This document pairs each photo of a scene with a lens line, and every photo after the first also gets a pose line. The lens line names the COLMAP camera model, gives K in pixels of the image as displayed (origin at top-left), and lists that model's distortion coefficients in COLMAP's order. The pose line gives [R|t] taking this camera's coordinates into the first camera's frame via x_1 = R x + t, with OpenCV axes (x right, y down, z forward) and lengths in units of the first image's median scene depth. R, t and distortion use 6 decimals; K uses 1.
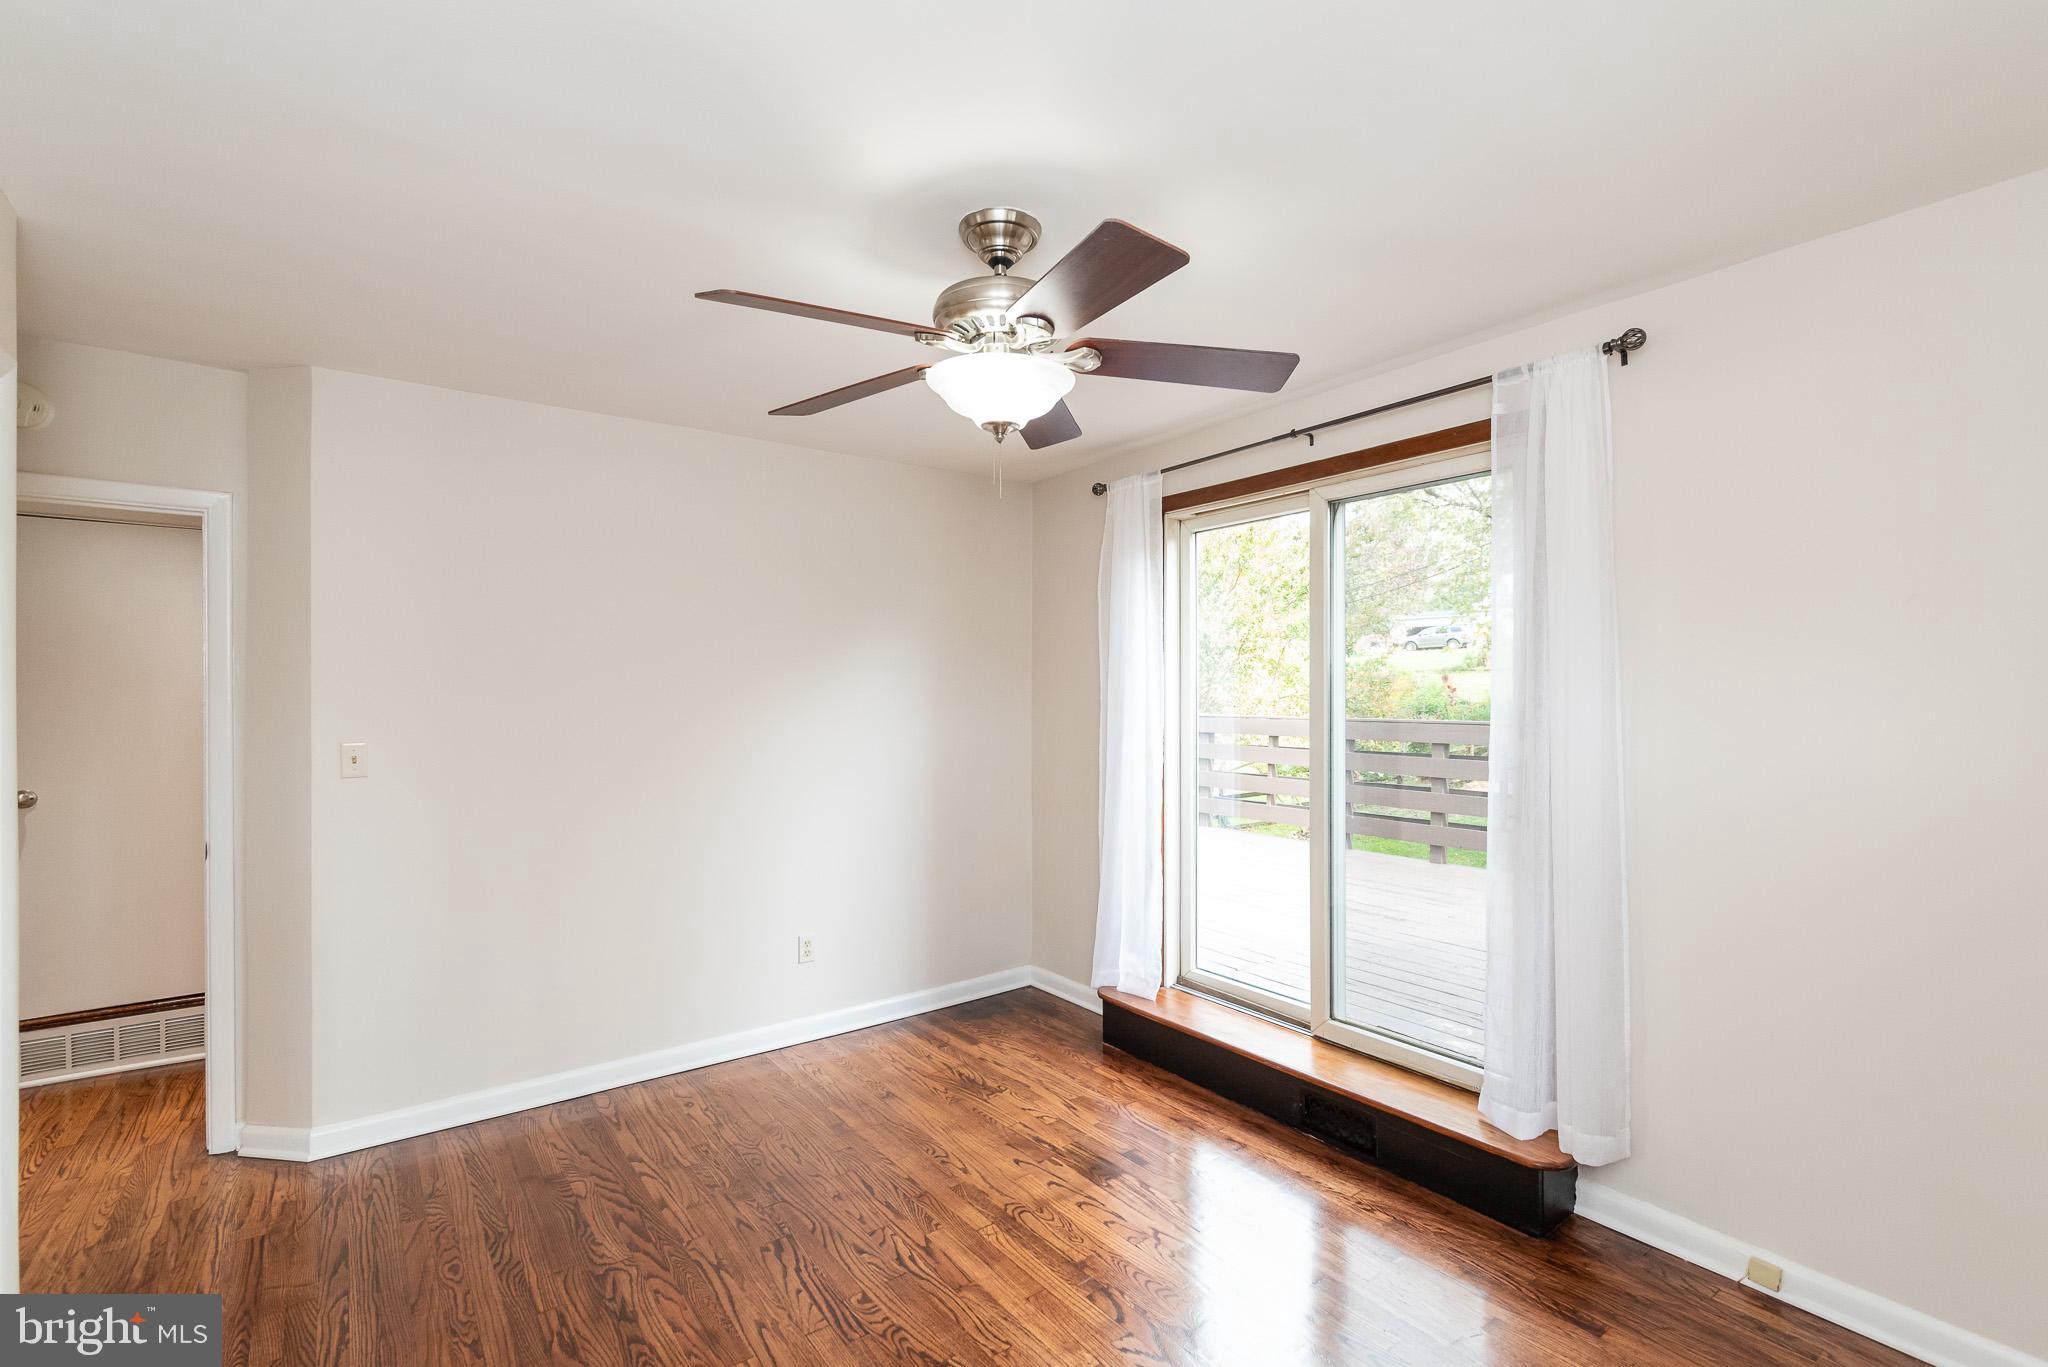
lens RADIAL K [[924.0, 0, 1029.4], [0, 924.0, 694.7], [0, 0, 1]] dist [-0.001936, 0.000298]
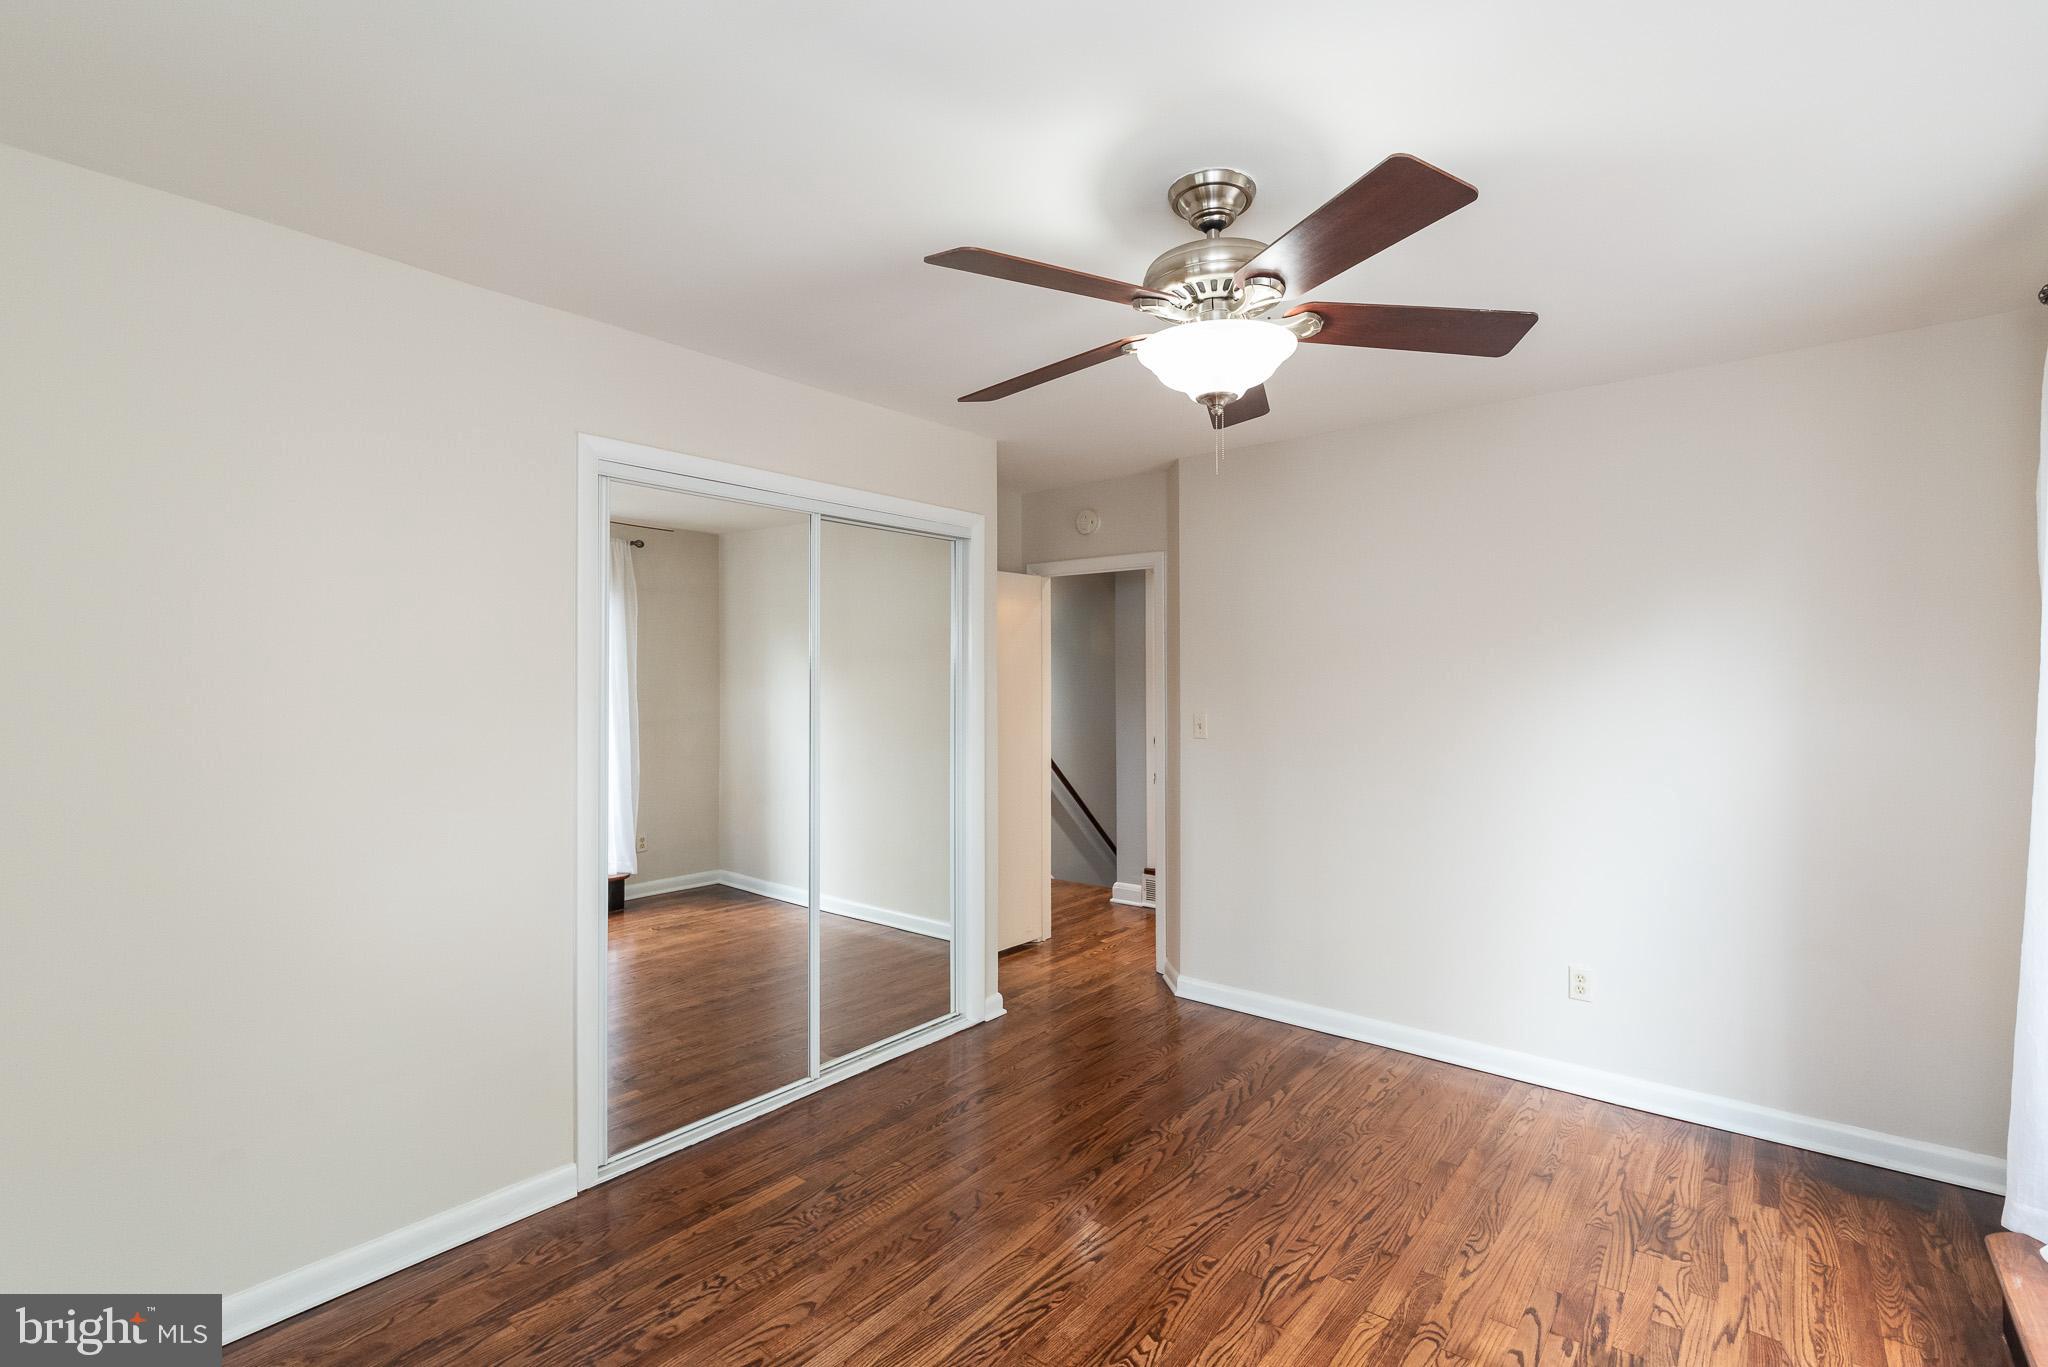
lens RADIAL K [[927.4, 0, 1053.6], [0, 927.4, 682.2], [0, 0, 1]] dist [-0.001064, 0.000437]
pose [[0.257629, 0.007580, -0.966214, 0.581789], [-0.004302, 0.999968, 0.006698, -0.002169], [0.966234, 0.002431, 0.257653, 0.422726]]
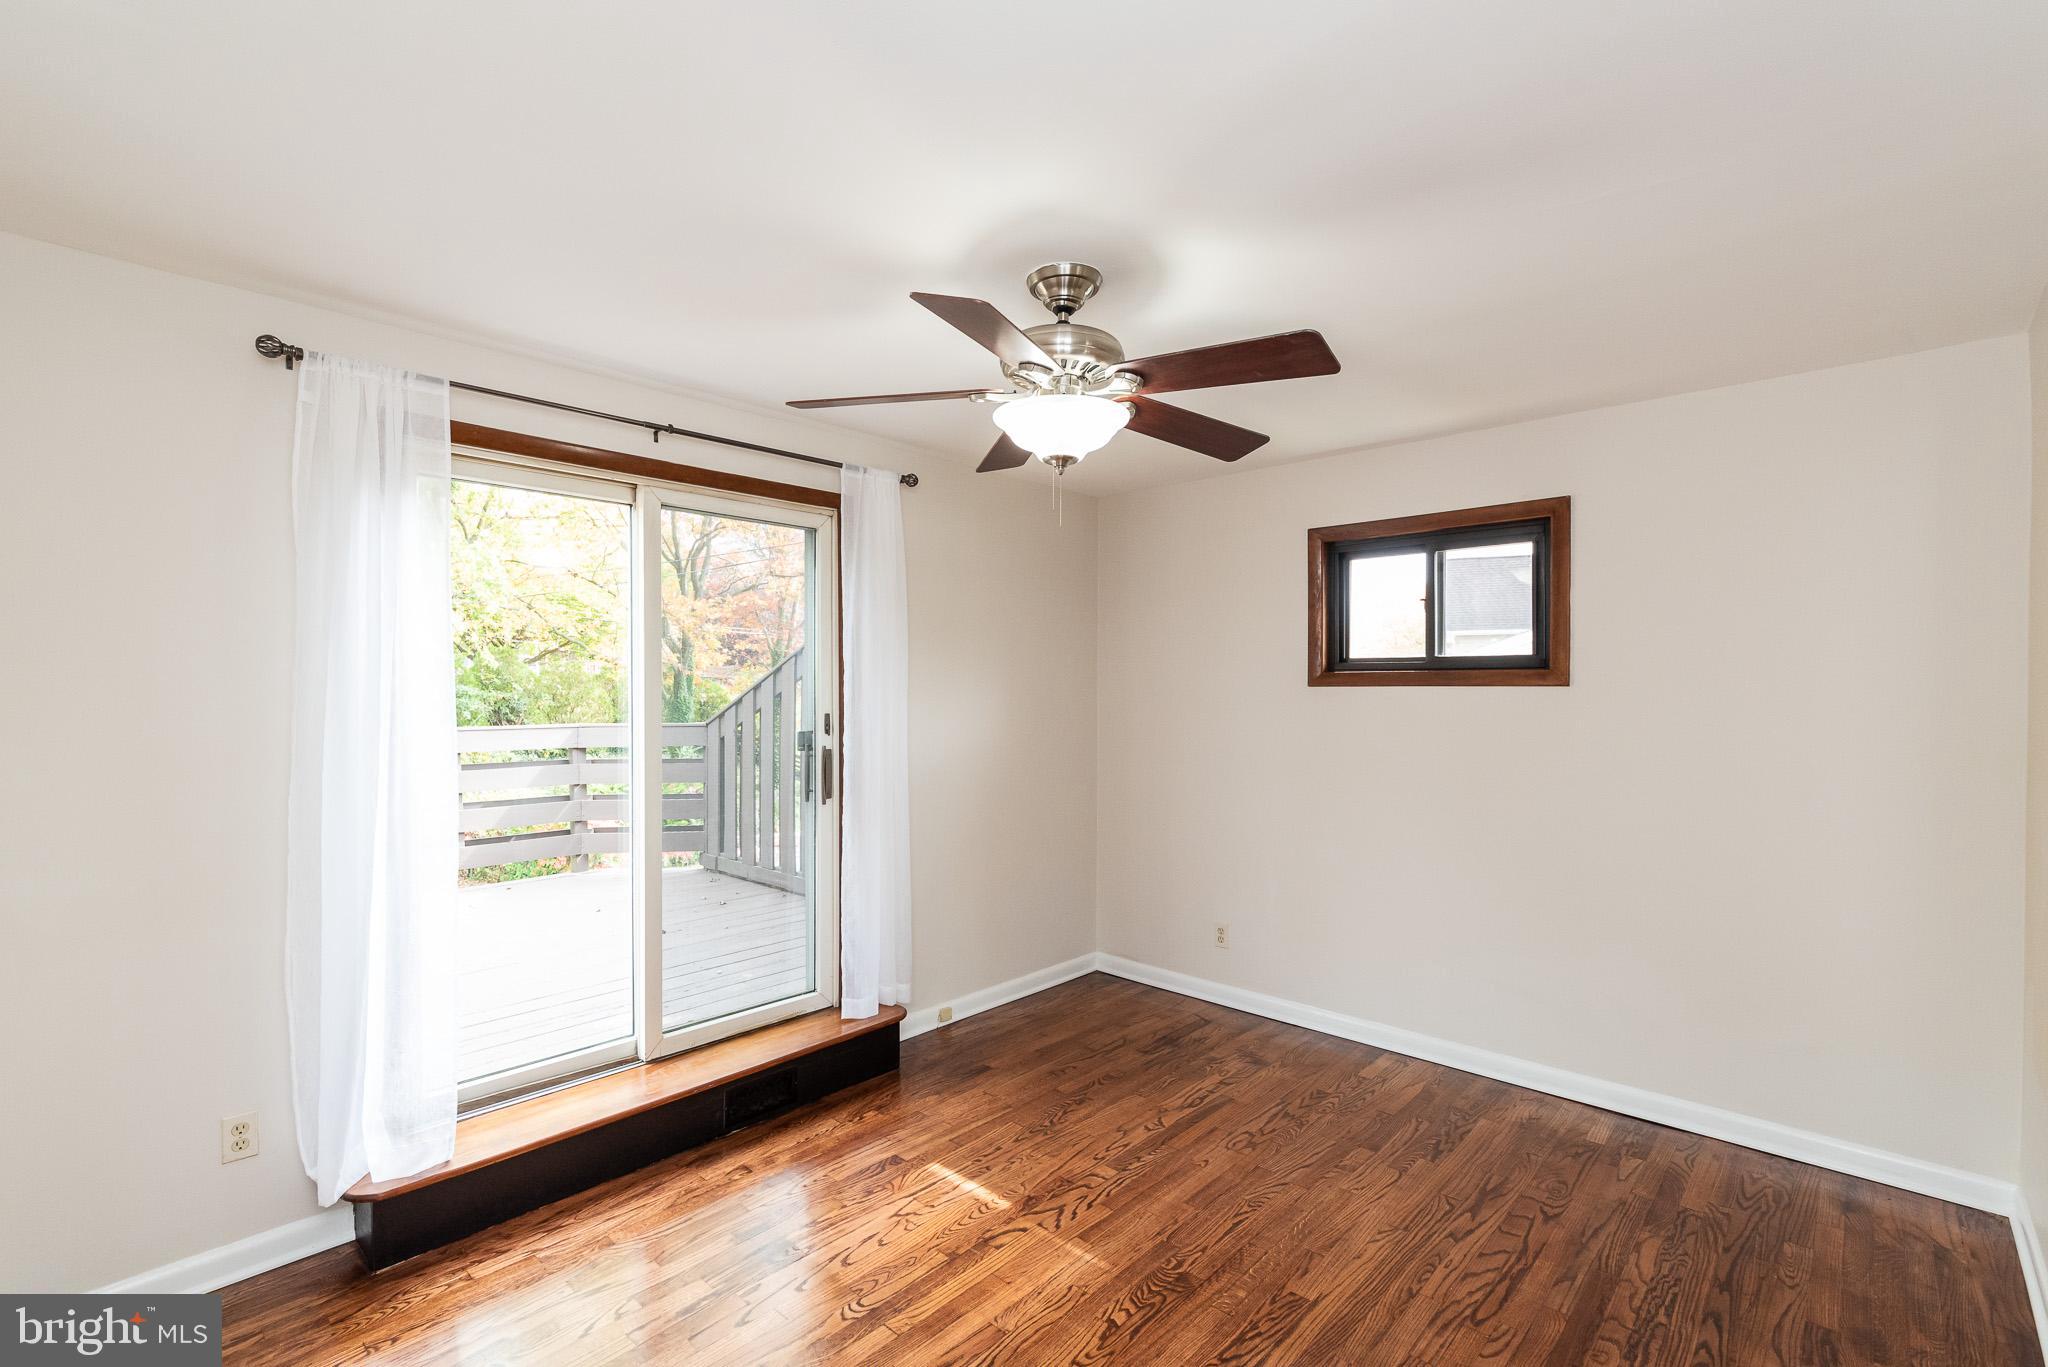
lens RADIAL K [[924.0, 0, 1029.4], [0, 924.0, 694.7], [0, 0, 1]] dist [-0.001936, 0.000298]
pose [[-0.187330, -0.004122, 0.982288, -0.773044], [0.004120, 0.999979, 0.004982, -0.013050], [-0.982288, 0.004980, -0.187309, 0.876503]]
